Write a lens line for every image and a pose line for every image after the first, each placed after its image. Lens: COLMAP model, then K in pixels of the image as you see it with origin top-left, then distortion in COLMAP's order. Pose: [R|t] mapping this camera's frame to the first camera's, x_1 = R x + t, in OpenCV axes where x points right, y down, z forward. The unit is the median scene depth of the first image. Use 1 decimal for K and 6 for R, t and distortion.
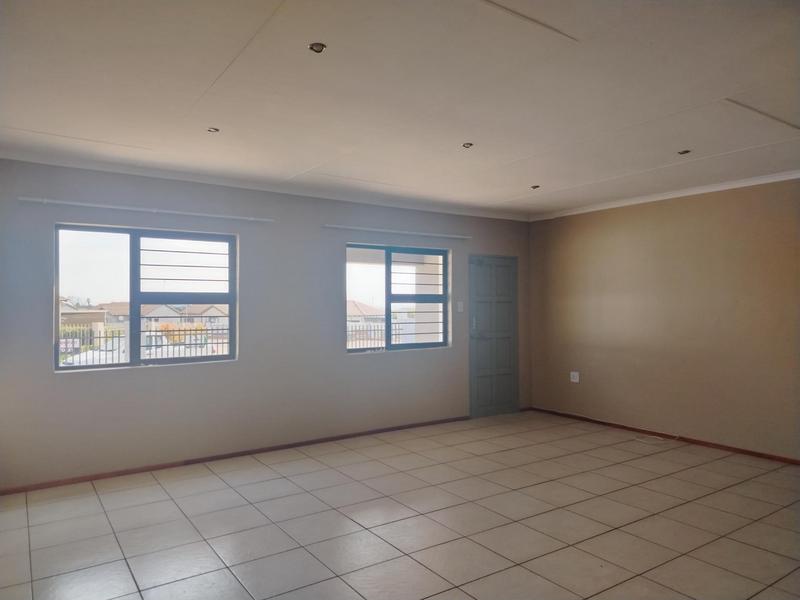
lens RADIAL K [[560.9, 0, 405.0], [0, 560.9, 297.7], [0, 0, 1]] dist [-0.000983, 0.002322]
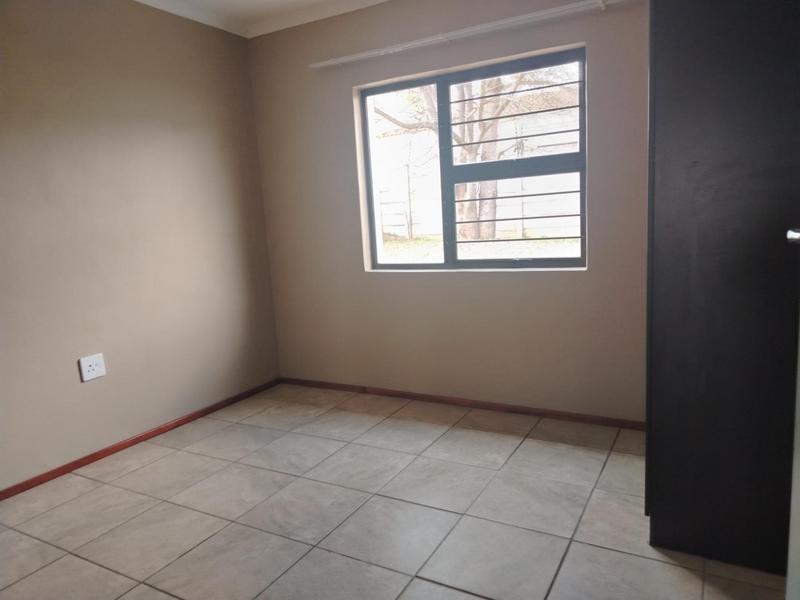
lens RADIAL K [[571.6, 0, 400.0], [0, 571.6, 300.0], [0, 0, 1]] dist [0.057635, -0.001479]
pose [[0.447276, 0.120329, -0.886265, 0.169281], [0.081683, 0.981272, 0.174452, 0.024816], [0.890658, -0.150421, 0.429070, 0.599331]]
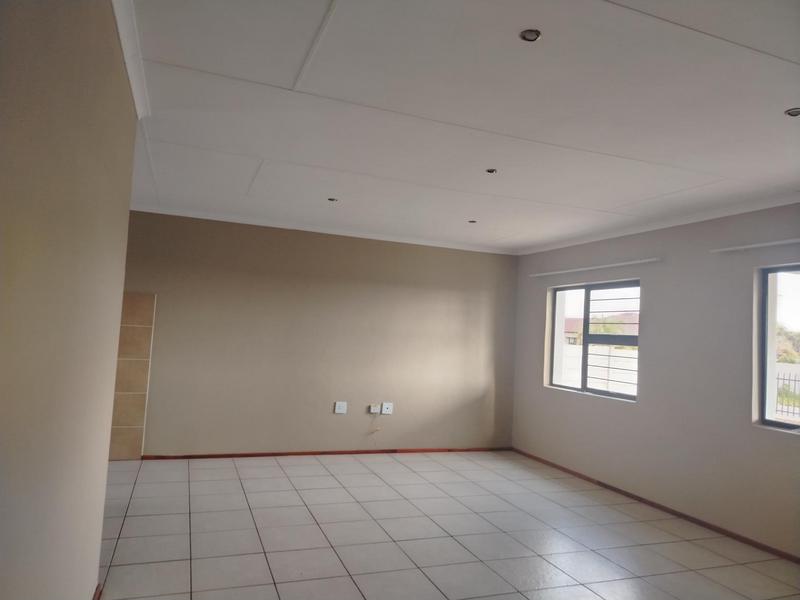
lens RADIAL K [[560.9, 0, 405.0], [0, 560.9, 297.7], [0, 0, 1]] dist [-0.000983, 0.002322]
pose [[-0.236574, -0.070227, -0.969072, 0.854103], [-0.041932, 0.997193, -0.062029, 0.004410], [0.970708, 0.025960, -0.238855, 0.896279]]
